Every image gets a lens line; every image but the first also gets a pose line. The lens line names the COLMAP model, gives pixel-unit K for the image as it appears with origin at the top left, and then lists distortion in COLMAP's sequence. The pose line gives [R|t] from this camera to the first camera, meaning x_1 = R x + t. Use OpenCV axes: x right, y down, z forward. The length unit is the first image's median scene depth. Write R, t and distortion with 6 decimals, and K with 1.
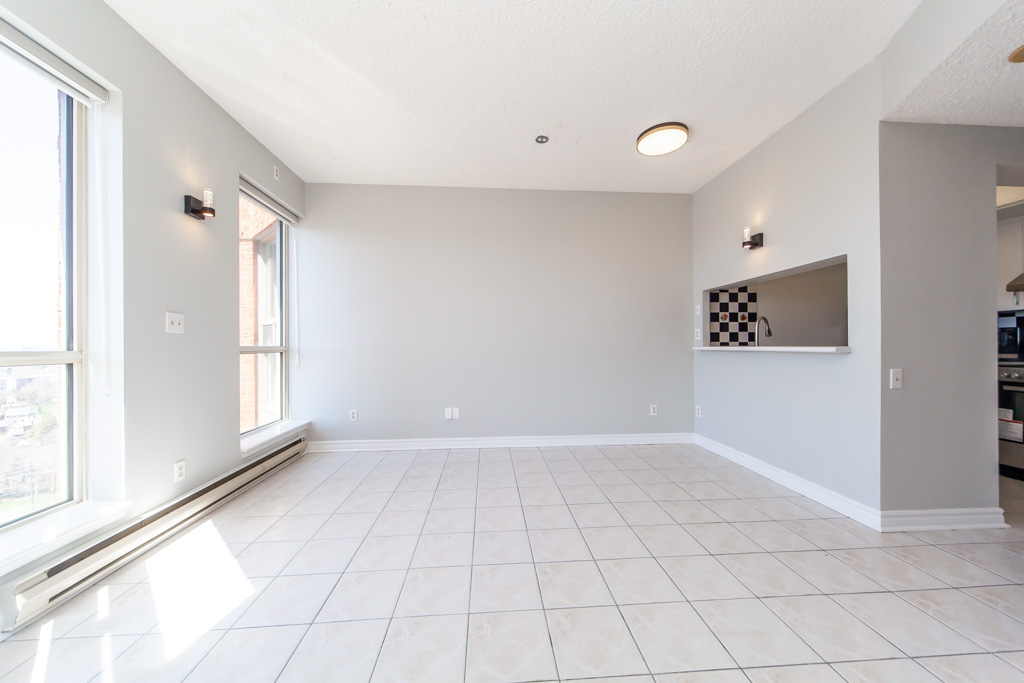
lens RADIAL K [[355.6, 0, 512.0], [0, 355.6, 344.9], [0, 0, 1]] dist [0.004195, -0.000530]
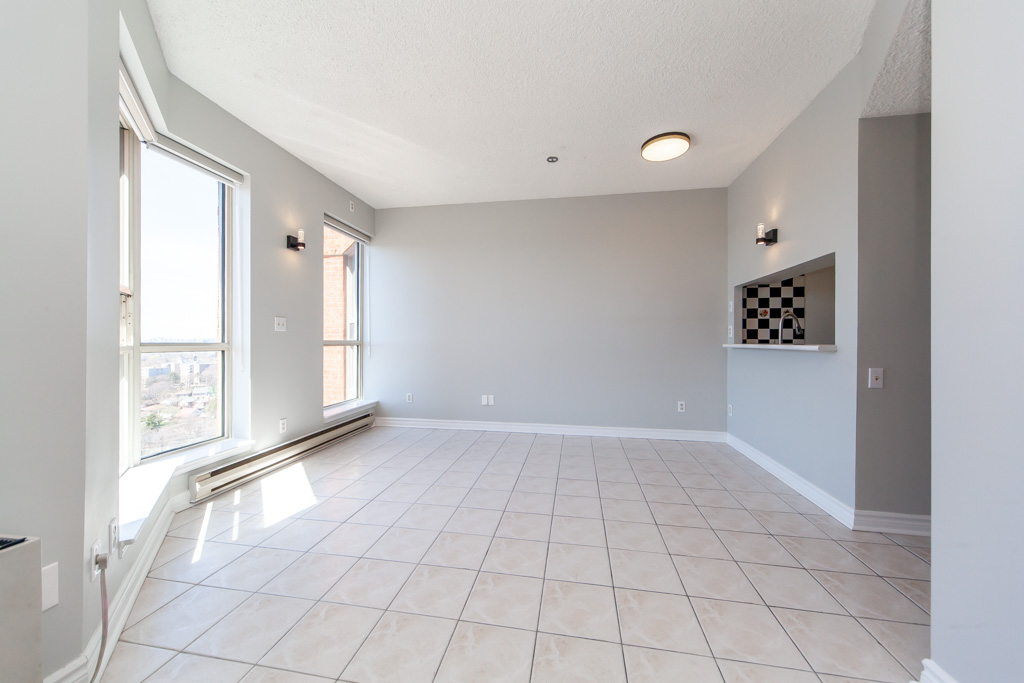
lens RADIAL K [[355.6, 0, 509.2], [0, 355.6, 345.7], [0, 0, 1]] dist [0.004195, -0.000530]
pose [[0.968538, 0.010412, -0.248647, 0.219118], [-0.006706, 0.999854, 0.015747, -0.001794], [0.248774, -0.013585, 0.968466, -0.122967]]
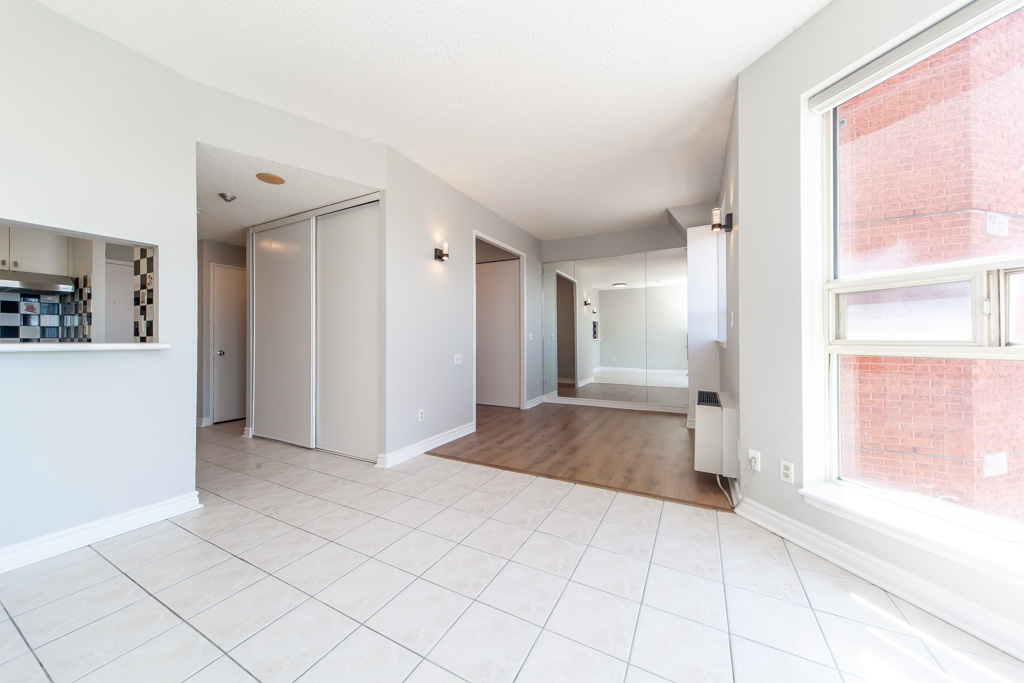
lens RADIAL K [[355.6, 0, 510.1], [0, 355.6, 337.1], [0, 0, 1]] dist [0.004195, -0.000530]
pose [[-0.848152, 0.010590, 0.529648, -0.259416], [0.002732, 0.999874, -0.015616, 0.004620], [-0.529746, -0.011798, -0.848074, 0.947439]]
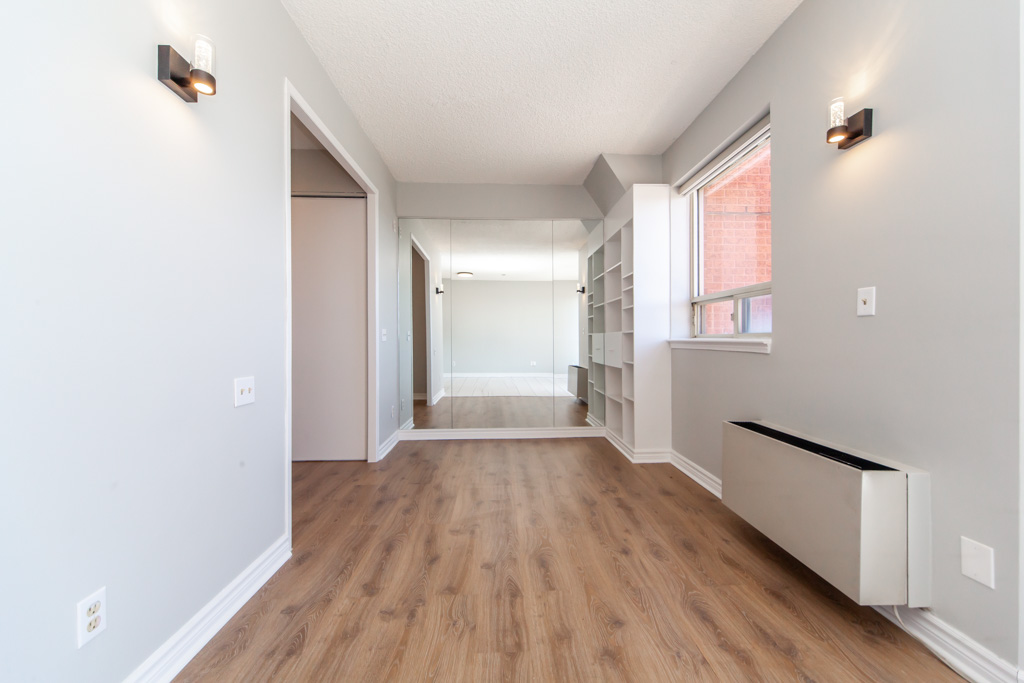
lens RADIAL K [[373.7, 0, 511.1], [0, 373.7, 339.8], [0, 0, 1]] dist [0.000518, -0.000134]
pose [[-0.999347, 0.008338, 0.035158, 0.192296], [0.008035, 0.999930, -0.008741, 0.001847], [-0.035228, -0.008453, -0.999344, 0.461477]]
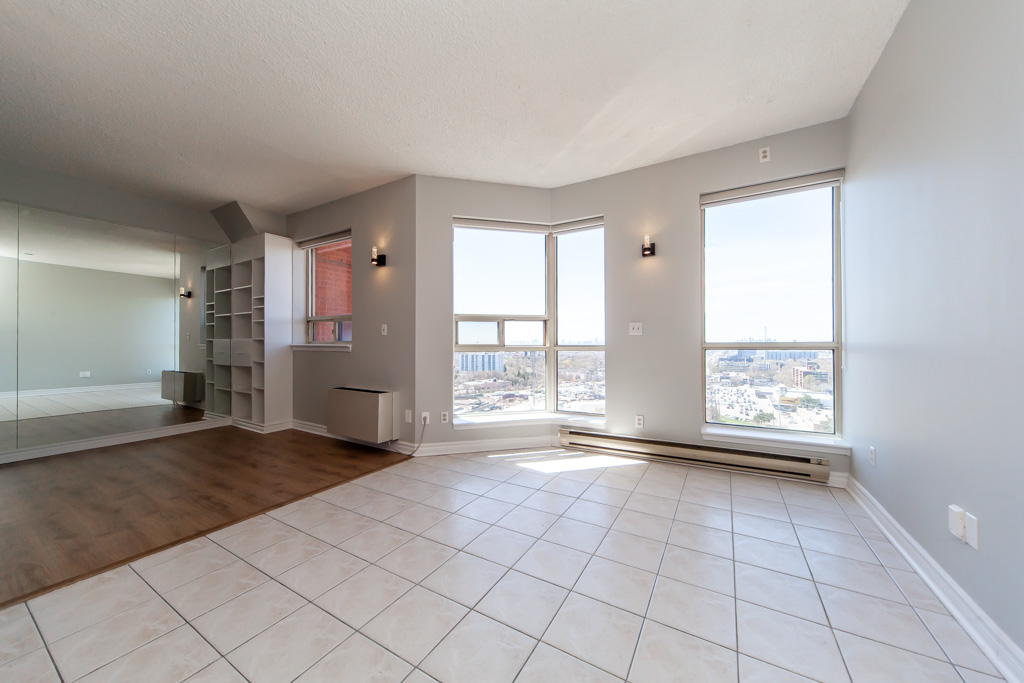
lens RADIAL K [[355.6, 0, 506.4], [0, 355.6, 342.5], [0, 0, 1]] dist [0.004195, -0.000530]
pose [[-0.576620, 0.002274, -0.817009, 0.475166], [0.010067, 0.999940, -0.004322, 0.001713], [0.816950, -0.010717, -0.576609, 0.970664]]
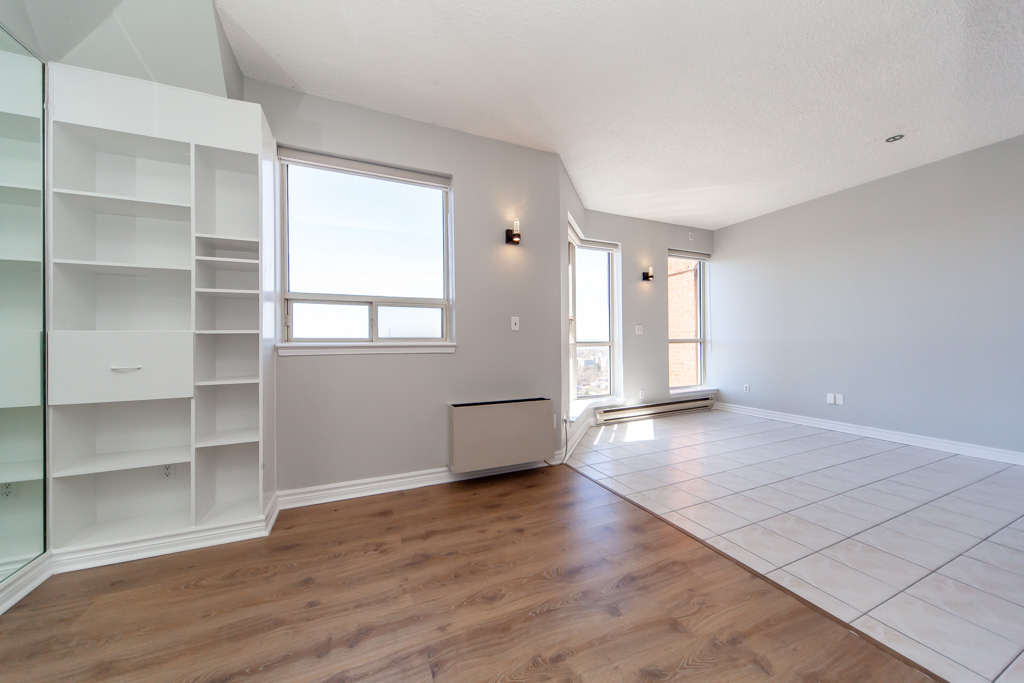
lens RADIAL K [[355.6, 0, 509.0], [0, 355.6, 339.4], [0, 0, 1]] dist [0.004195, -0.000530]
pose [[0.333828, -0.001101, -0.942634, 0.636081], [0.012773, 0.999913, 0.003355, -0.010323], [0.942548, -0.013160, 0.333813, -0.380977]]
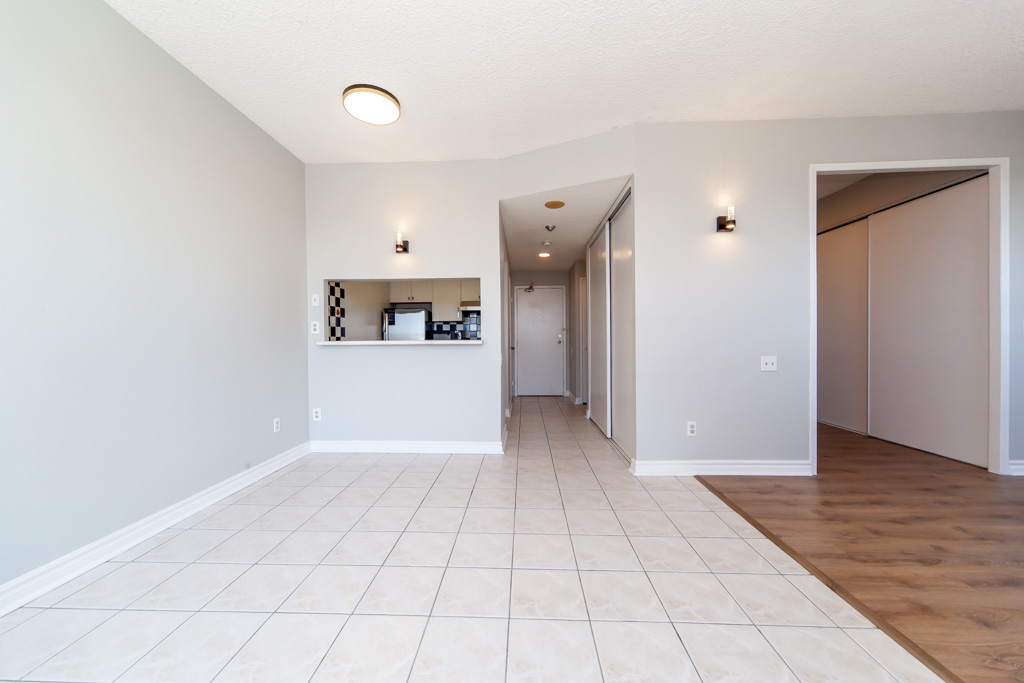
lens RADIAL K [[355.6, 0, 517.7], [0, 355.6, 347.2], [0, 0, 1]] dist [0.004195, -0.000530]
pose [[0.096345, -0.016263, 0.995215, -0.379158], [0.001110, 0.999868, 0.016231, 0.006787], [-0.995347, -0.000459, 0.096351, 0.511094]]
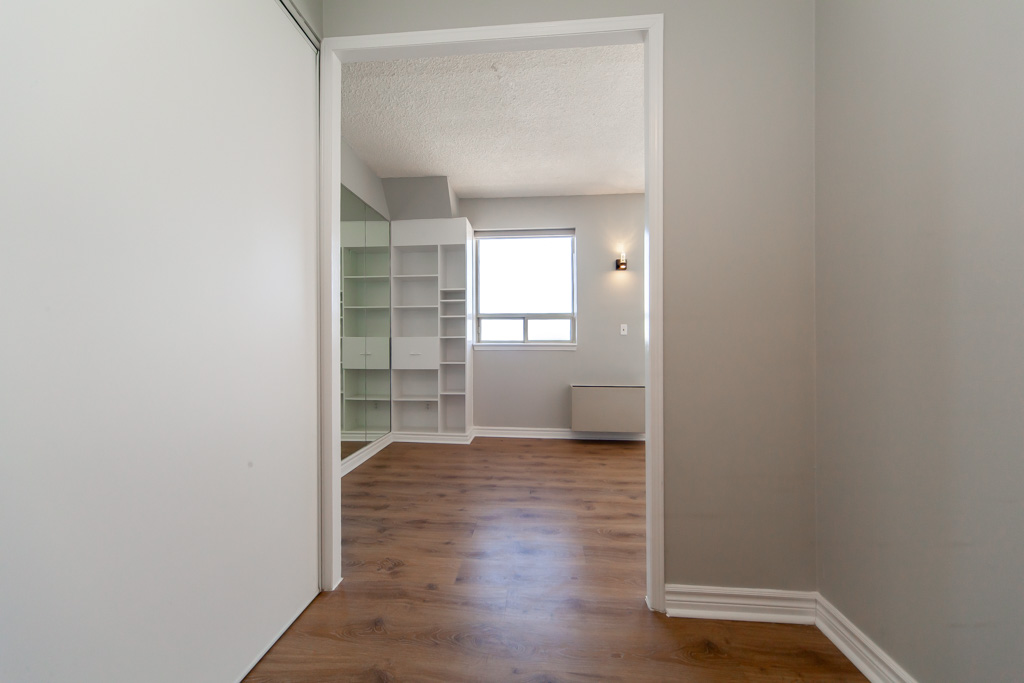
lens RADIAL K [[370.4, 0, 507.4], [0, 370.4, 339.9], [0, 0, 1]] dist [0.001592, 0.000050]
pose [[-0.154261, -0.001595, -0.988029, 1.112843], [0.009626, 0.999949, -0.003117, -0.012512], [0.987983, -0.009992, -0.154238, -0.253270]]
